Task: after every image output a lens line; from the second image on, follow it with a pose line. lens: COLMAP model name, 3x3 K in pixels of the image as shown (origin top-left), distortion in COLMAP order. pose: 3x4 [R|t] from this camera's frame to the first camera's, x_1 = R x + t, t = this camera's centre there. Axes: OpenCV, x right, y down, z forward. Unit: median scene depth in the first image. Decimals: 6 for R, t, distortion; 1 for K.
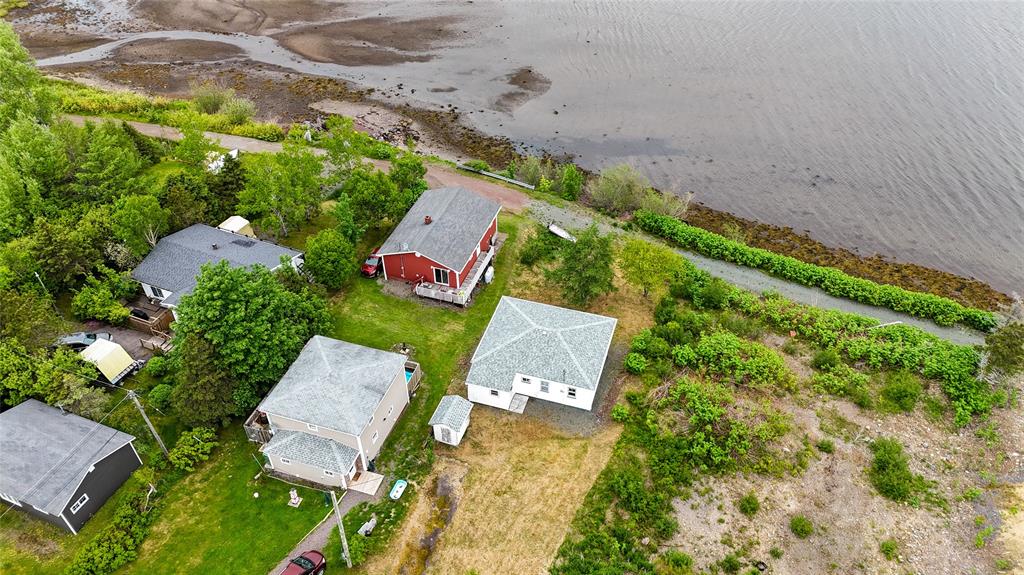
lens RADIAL K [[728.3, 0, 517.0], [0, 728.3, 287.8], [0, 0, 1]] dist [0.076362, -0.067510]
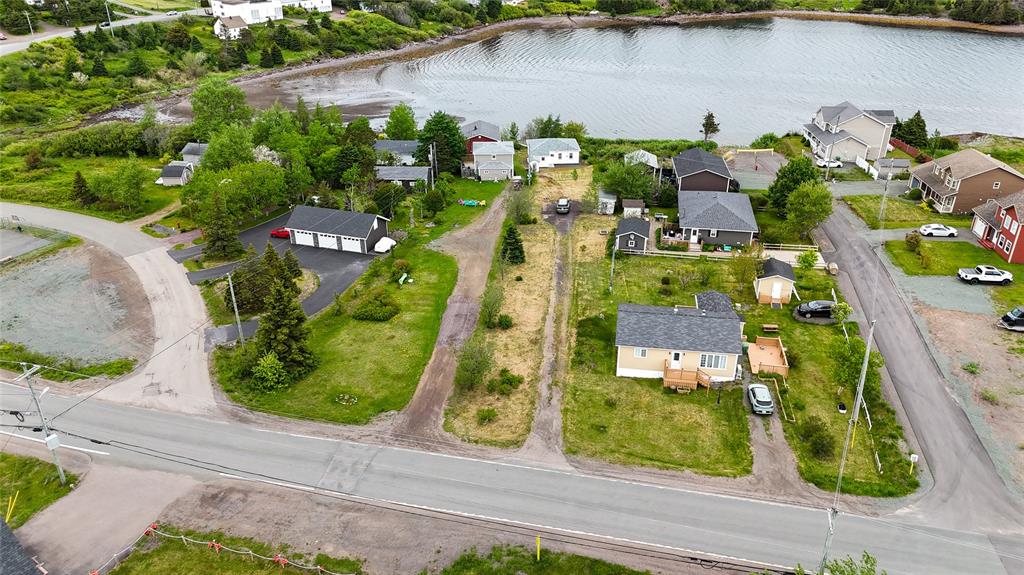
lens RADIAL K [[728.3, 0, 517.0], [0, 728.3, 287.8], [0, 0, 1]] dist [0.076362, -0.067510]
pose [[0.934456, -0.162819, 0.316675, -0.974050], [0.231369, 0.953649, -0.192410, 1.021123], [-0.270668, 0.253067, 0.928814, -1.184474]]
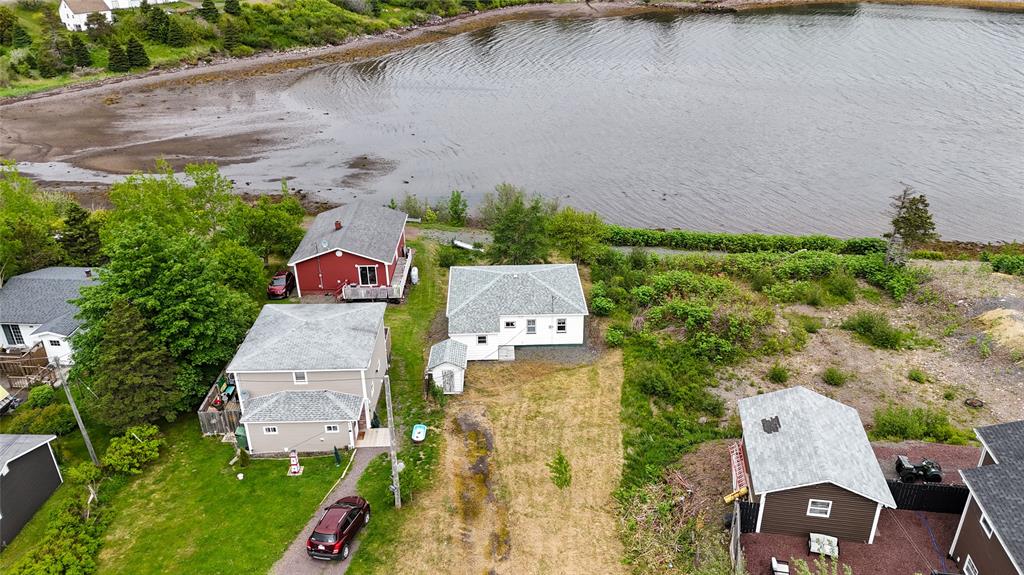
lens RADIAL K [[728.3, 0, 517.0], [0, 728.3, 287.8], [0, 0, 1]] dist [0.076362, -0.067510]
pose [[0.945118, -0.154440, 0.287924, -0.235883], [0.216614, 0.955905, -0.198301, 0.267669], [-0.244603, 0.249786, 0.936897, 0.135651]]
